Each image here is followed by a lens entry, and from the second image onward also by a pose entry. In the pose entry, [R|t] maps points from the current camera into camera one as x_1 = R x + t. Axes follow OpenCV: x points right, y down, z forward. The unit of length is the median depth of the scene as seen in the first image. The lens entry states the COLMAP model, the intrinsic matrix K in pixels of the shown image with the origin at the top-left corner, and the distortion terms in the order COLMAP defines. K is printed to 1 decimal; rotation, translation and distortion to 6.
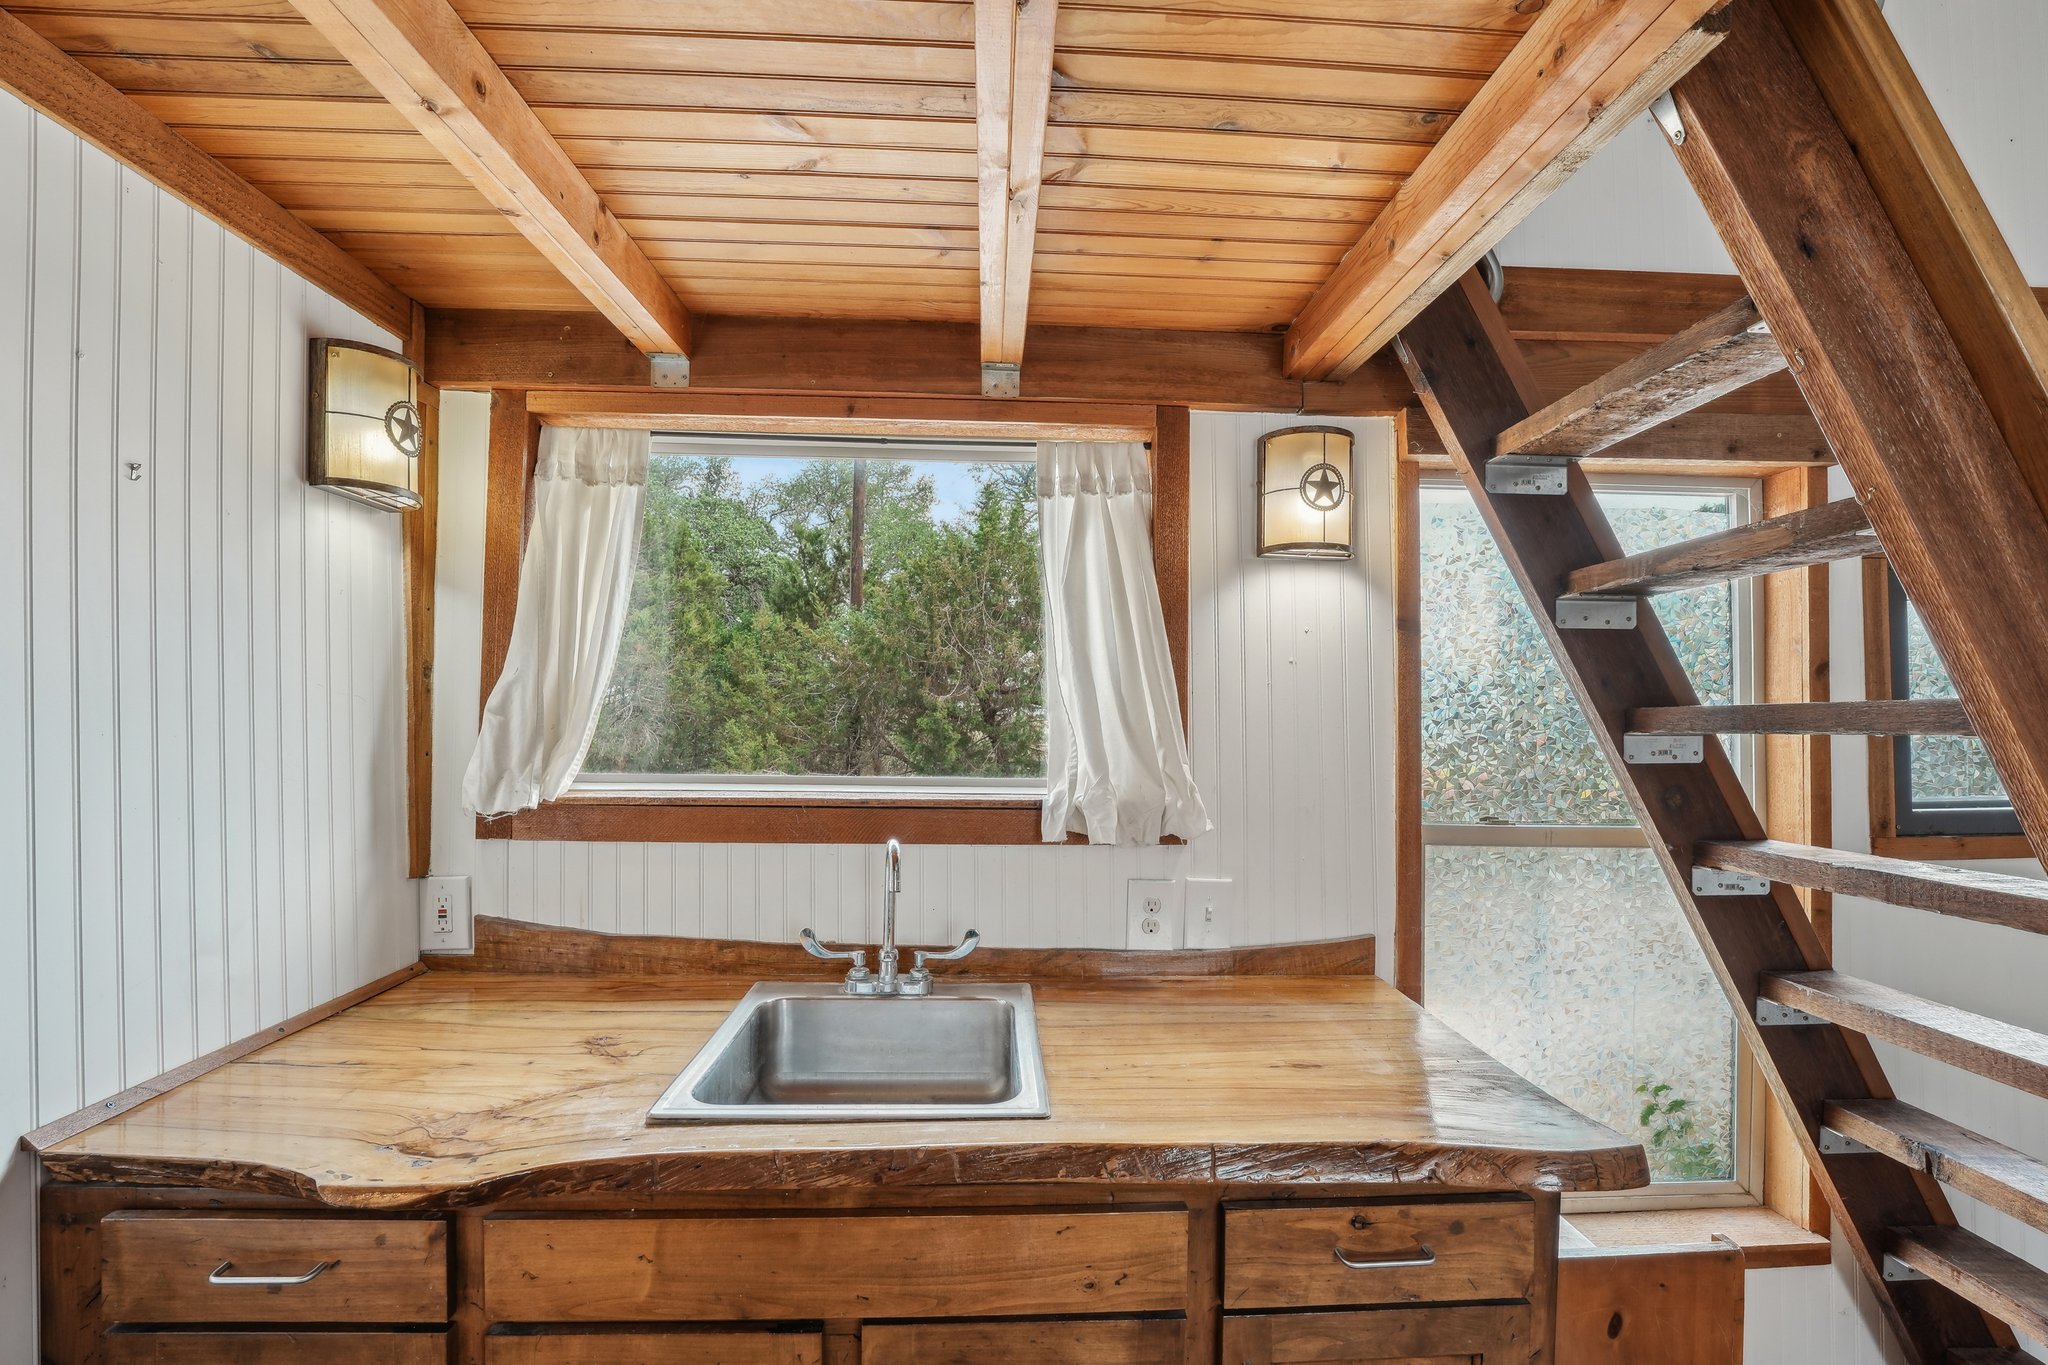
lens RADIAL K [[901.9, 0, 1029.9], [0, 901.9, 686.9], [0, 0, 1]] dist [-0.020592, 0.000799]
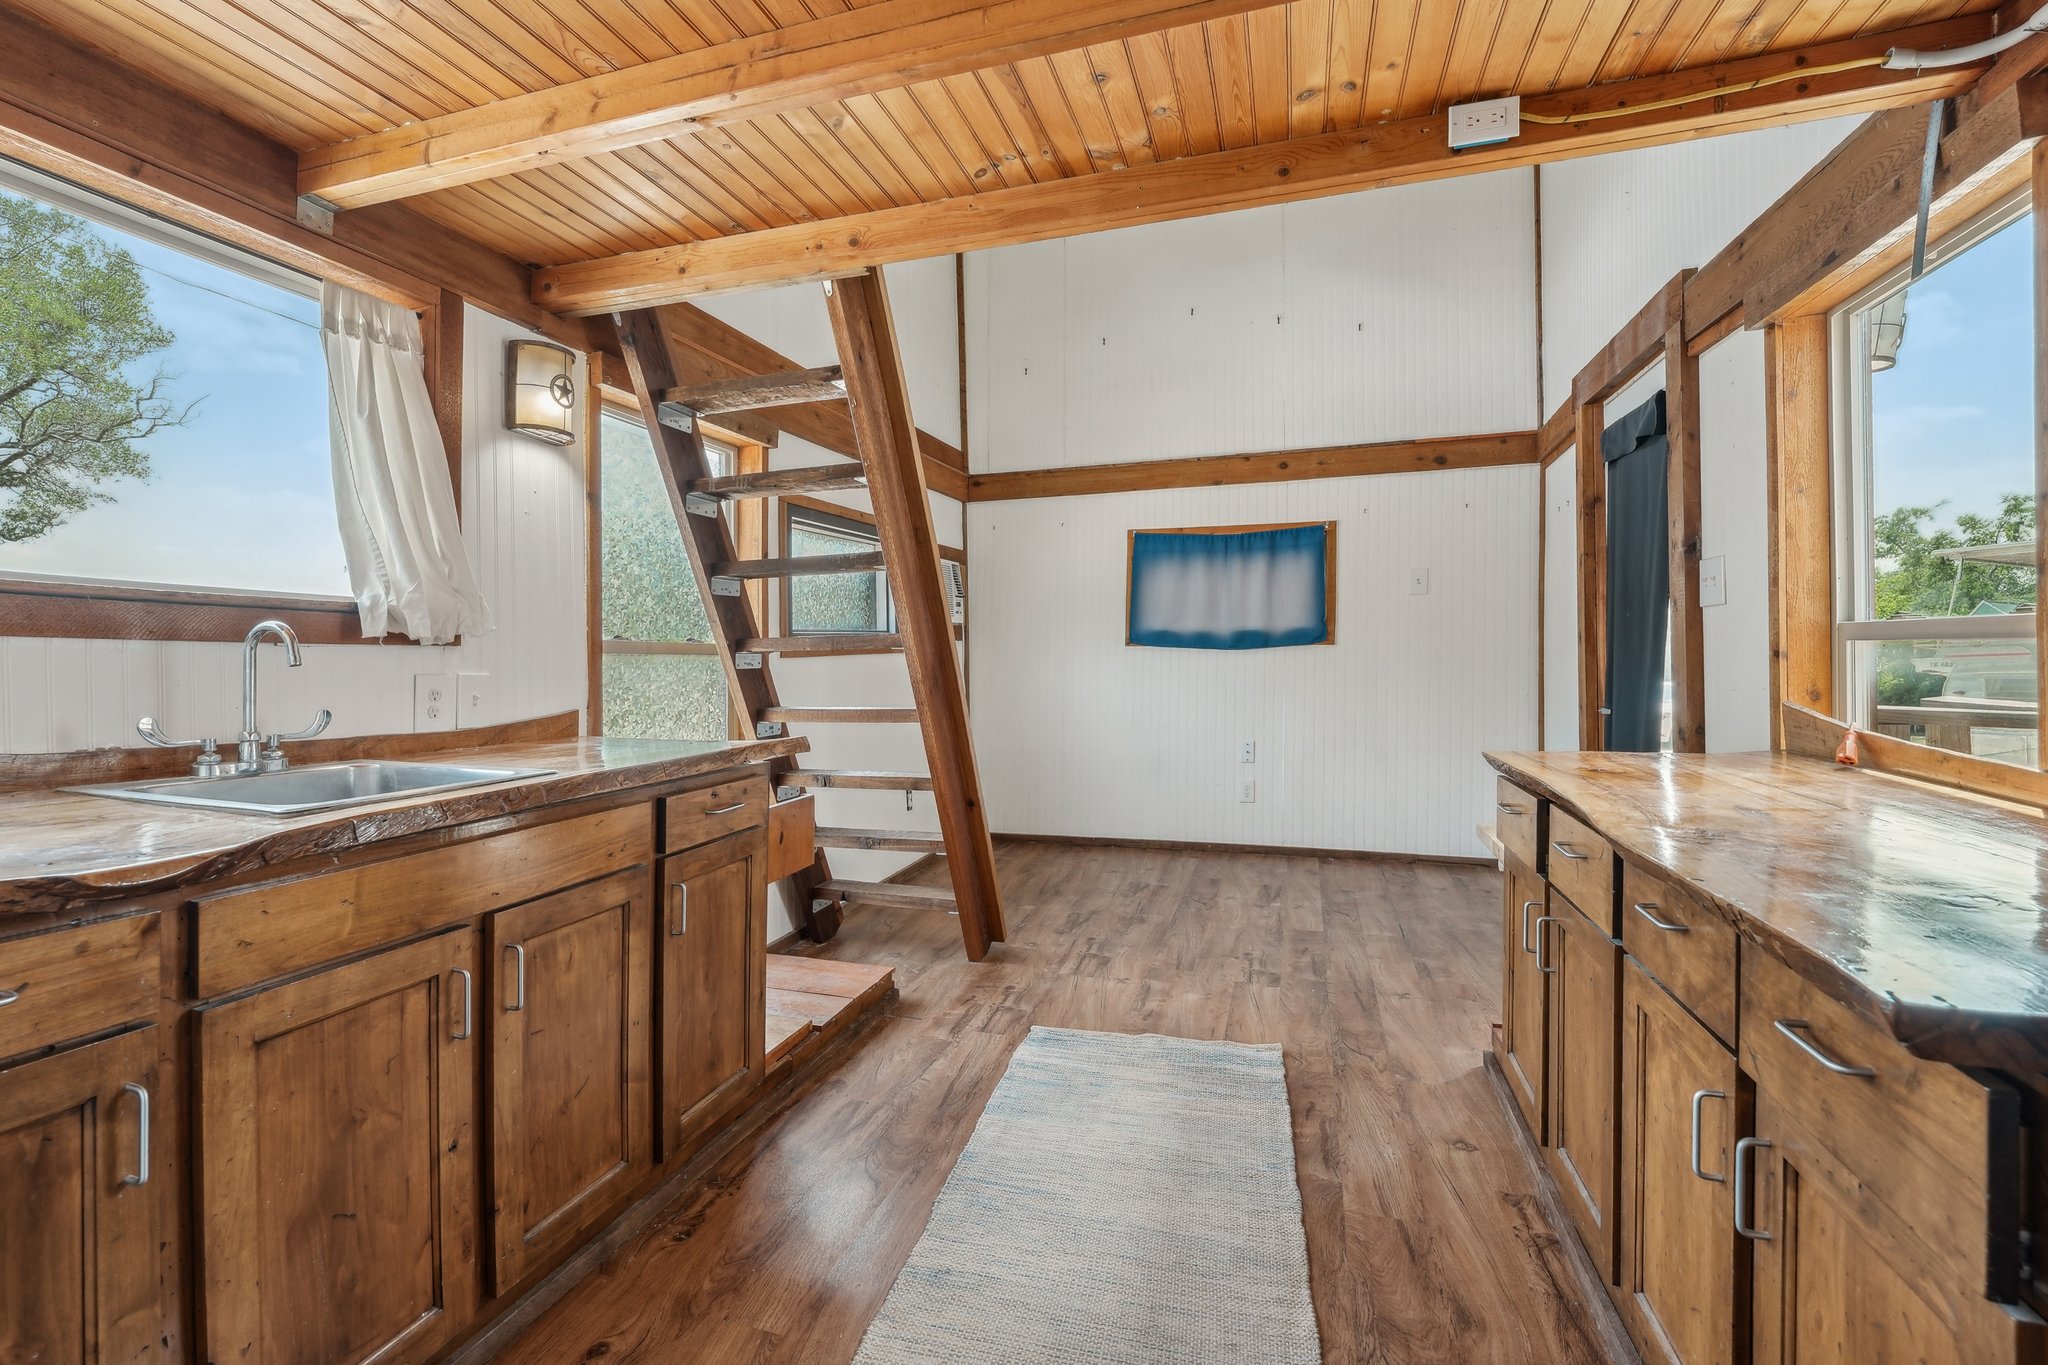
lens RADIAL K [[901.9, 0, 1003.4], [0, 901.9, 644.6], [0, 0, 1]] dist [-0.020592, 0.000799]
pose [[0.351964, 0.003242, 0.936008, -0.788262], [-0.012788, 0.999917, 0.001345, 0.175310], [-0.935926, -0.012443, 0.351976, -0.161671]]
